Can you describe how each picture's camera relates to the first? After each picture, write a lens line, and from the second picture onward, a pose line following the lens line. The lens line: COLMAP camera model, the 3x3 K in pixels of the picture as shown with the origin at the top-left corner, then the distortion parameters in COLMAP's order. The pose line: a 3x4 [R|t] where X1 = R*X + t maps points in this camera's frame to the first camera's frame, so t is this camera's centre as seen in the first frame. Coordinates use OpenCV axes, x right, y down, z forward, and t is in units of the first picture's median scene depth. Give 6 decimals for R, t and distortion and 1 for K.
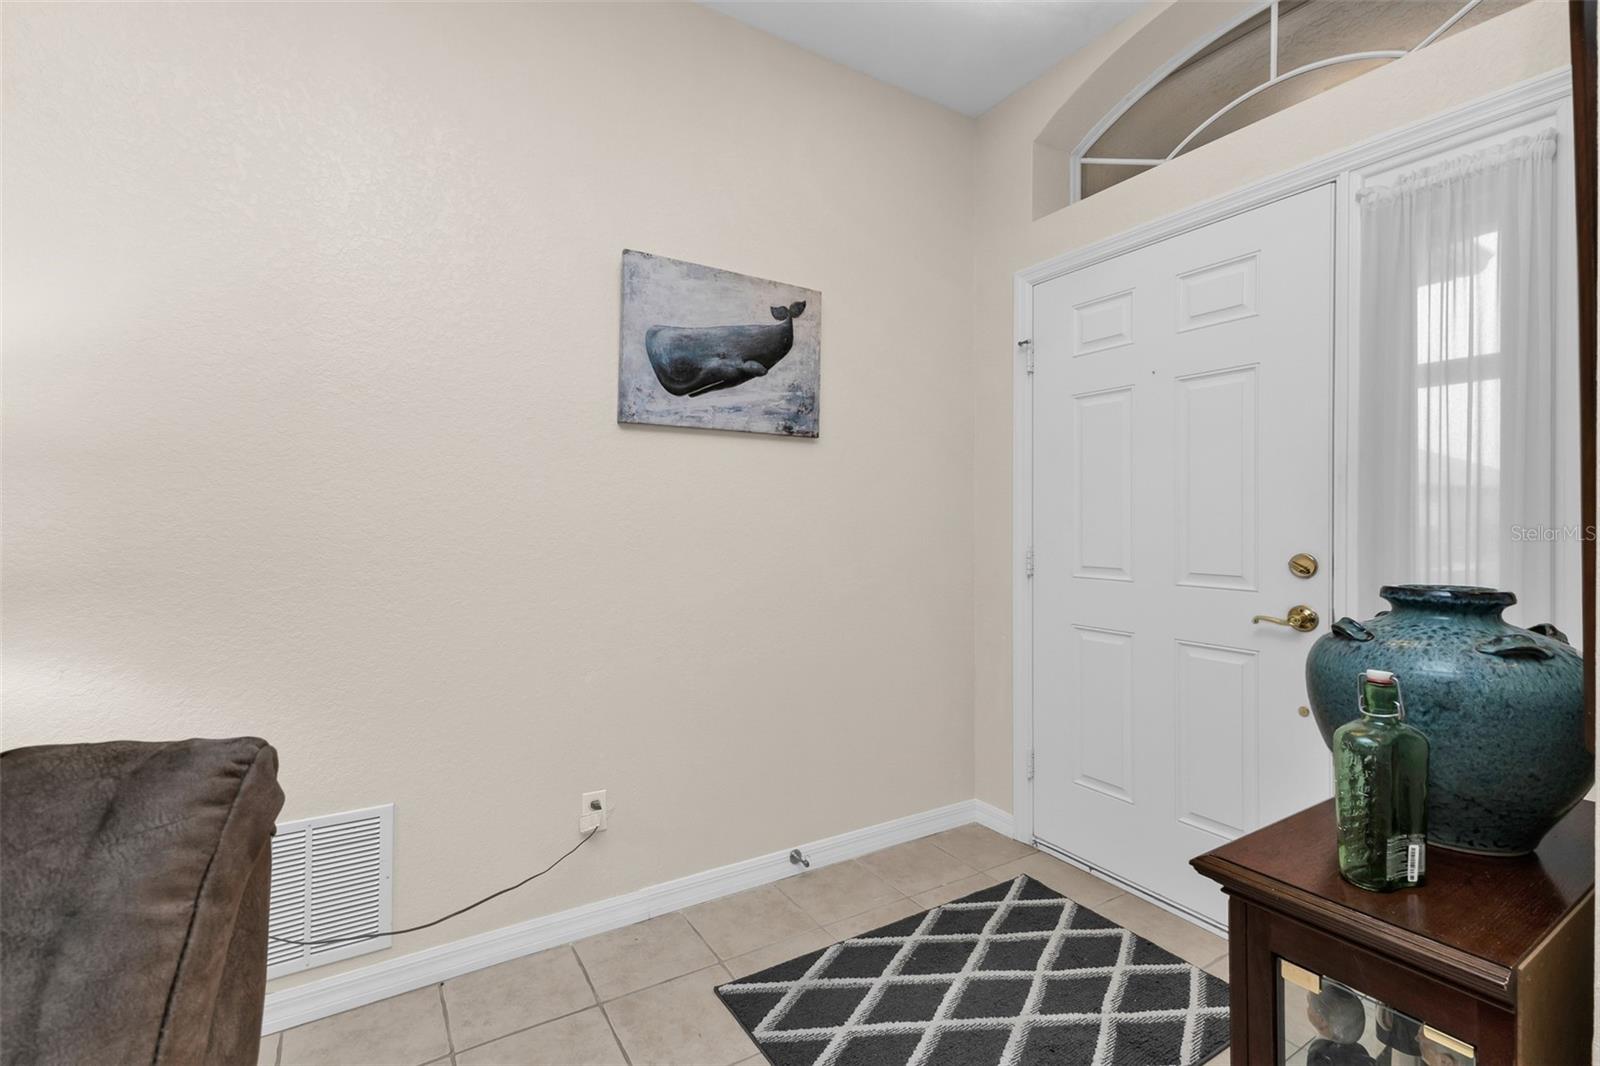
lens RADIAL K [[702.5, 0, 764.3], [0, 702.5, 521.5], [0, 0, 1]] dist [0.009406, -0.003209]
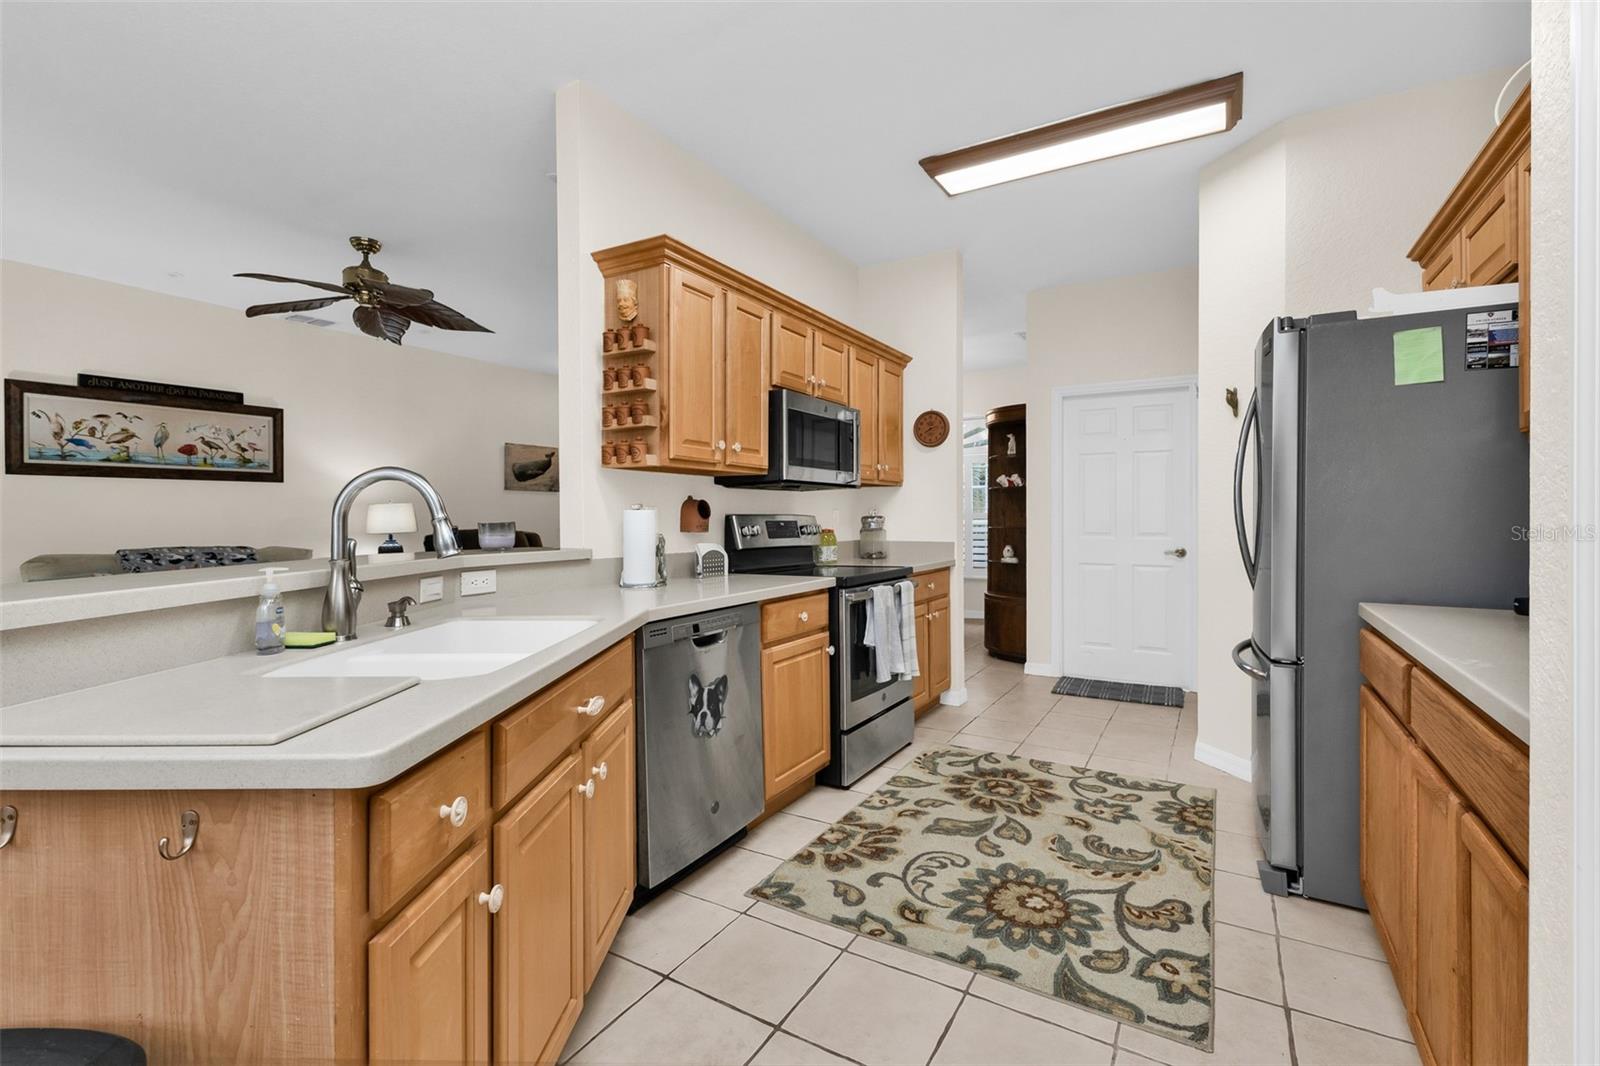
lens RADIAL K [[702.5, 0, 807.3], [0, 702.5, 511.7], [0, 0, 1]] dist [0.009406, -0.003209]
pose [[0.873193, -0.010379, 0.487264, -0.599589], [0.012794, 0.999917, -0.001629, -0.000580], [-0.487206, 0.007656, 0.873253, -2.883781]]
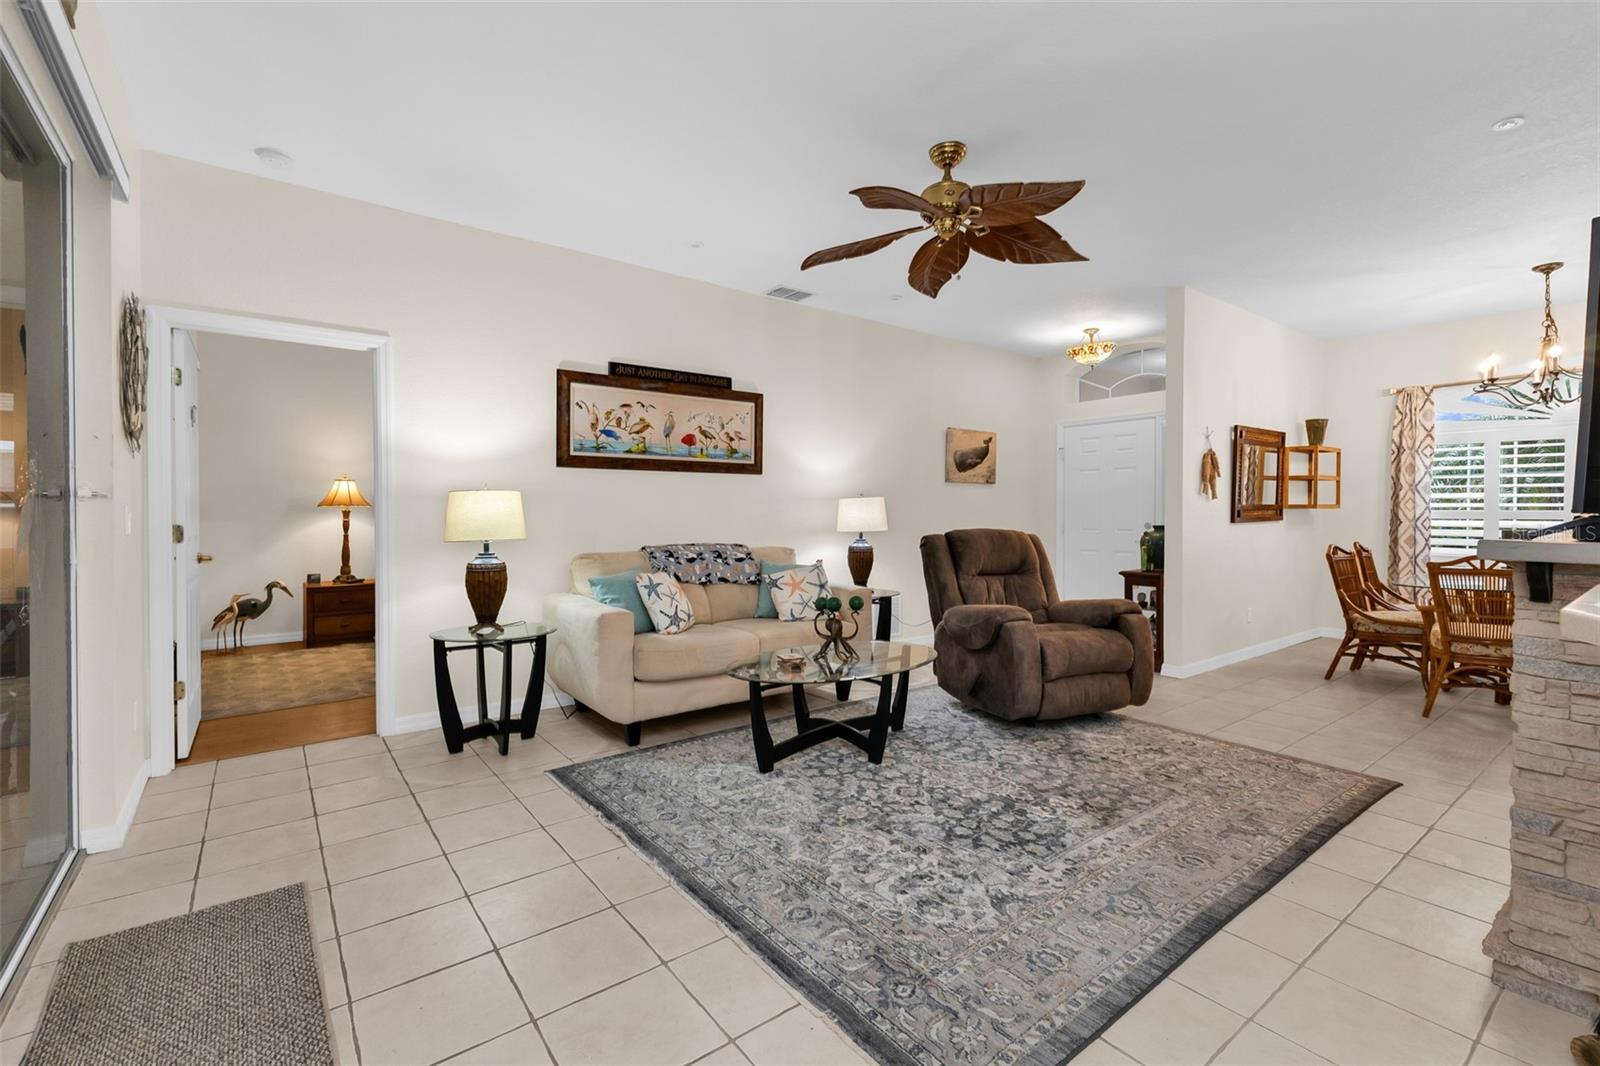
lens RADIAL K [[702.5, 0, 795.7], [0, 702.5, 516.9], [0, 0, 1]] dist [0.009406, -0.003209]
pose [[0.993240, -0.005475, 0.115948, -1.208783], [0.004384, 0.999944, 0.009665, -0.017463], [-0.115994, -0.009092, 0.993208, -1.994872]]
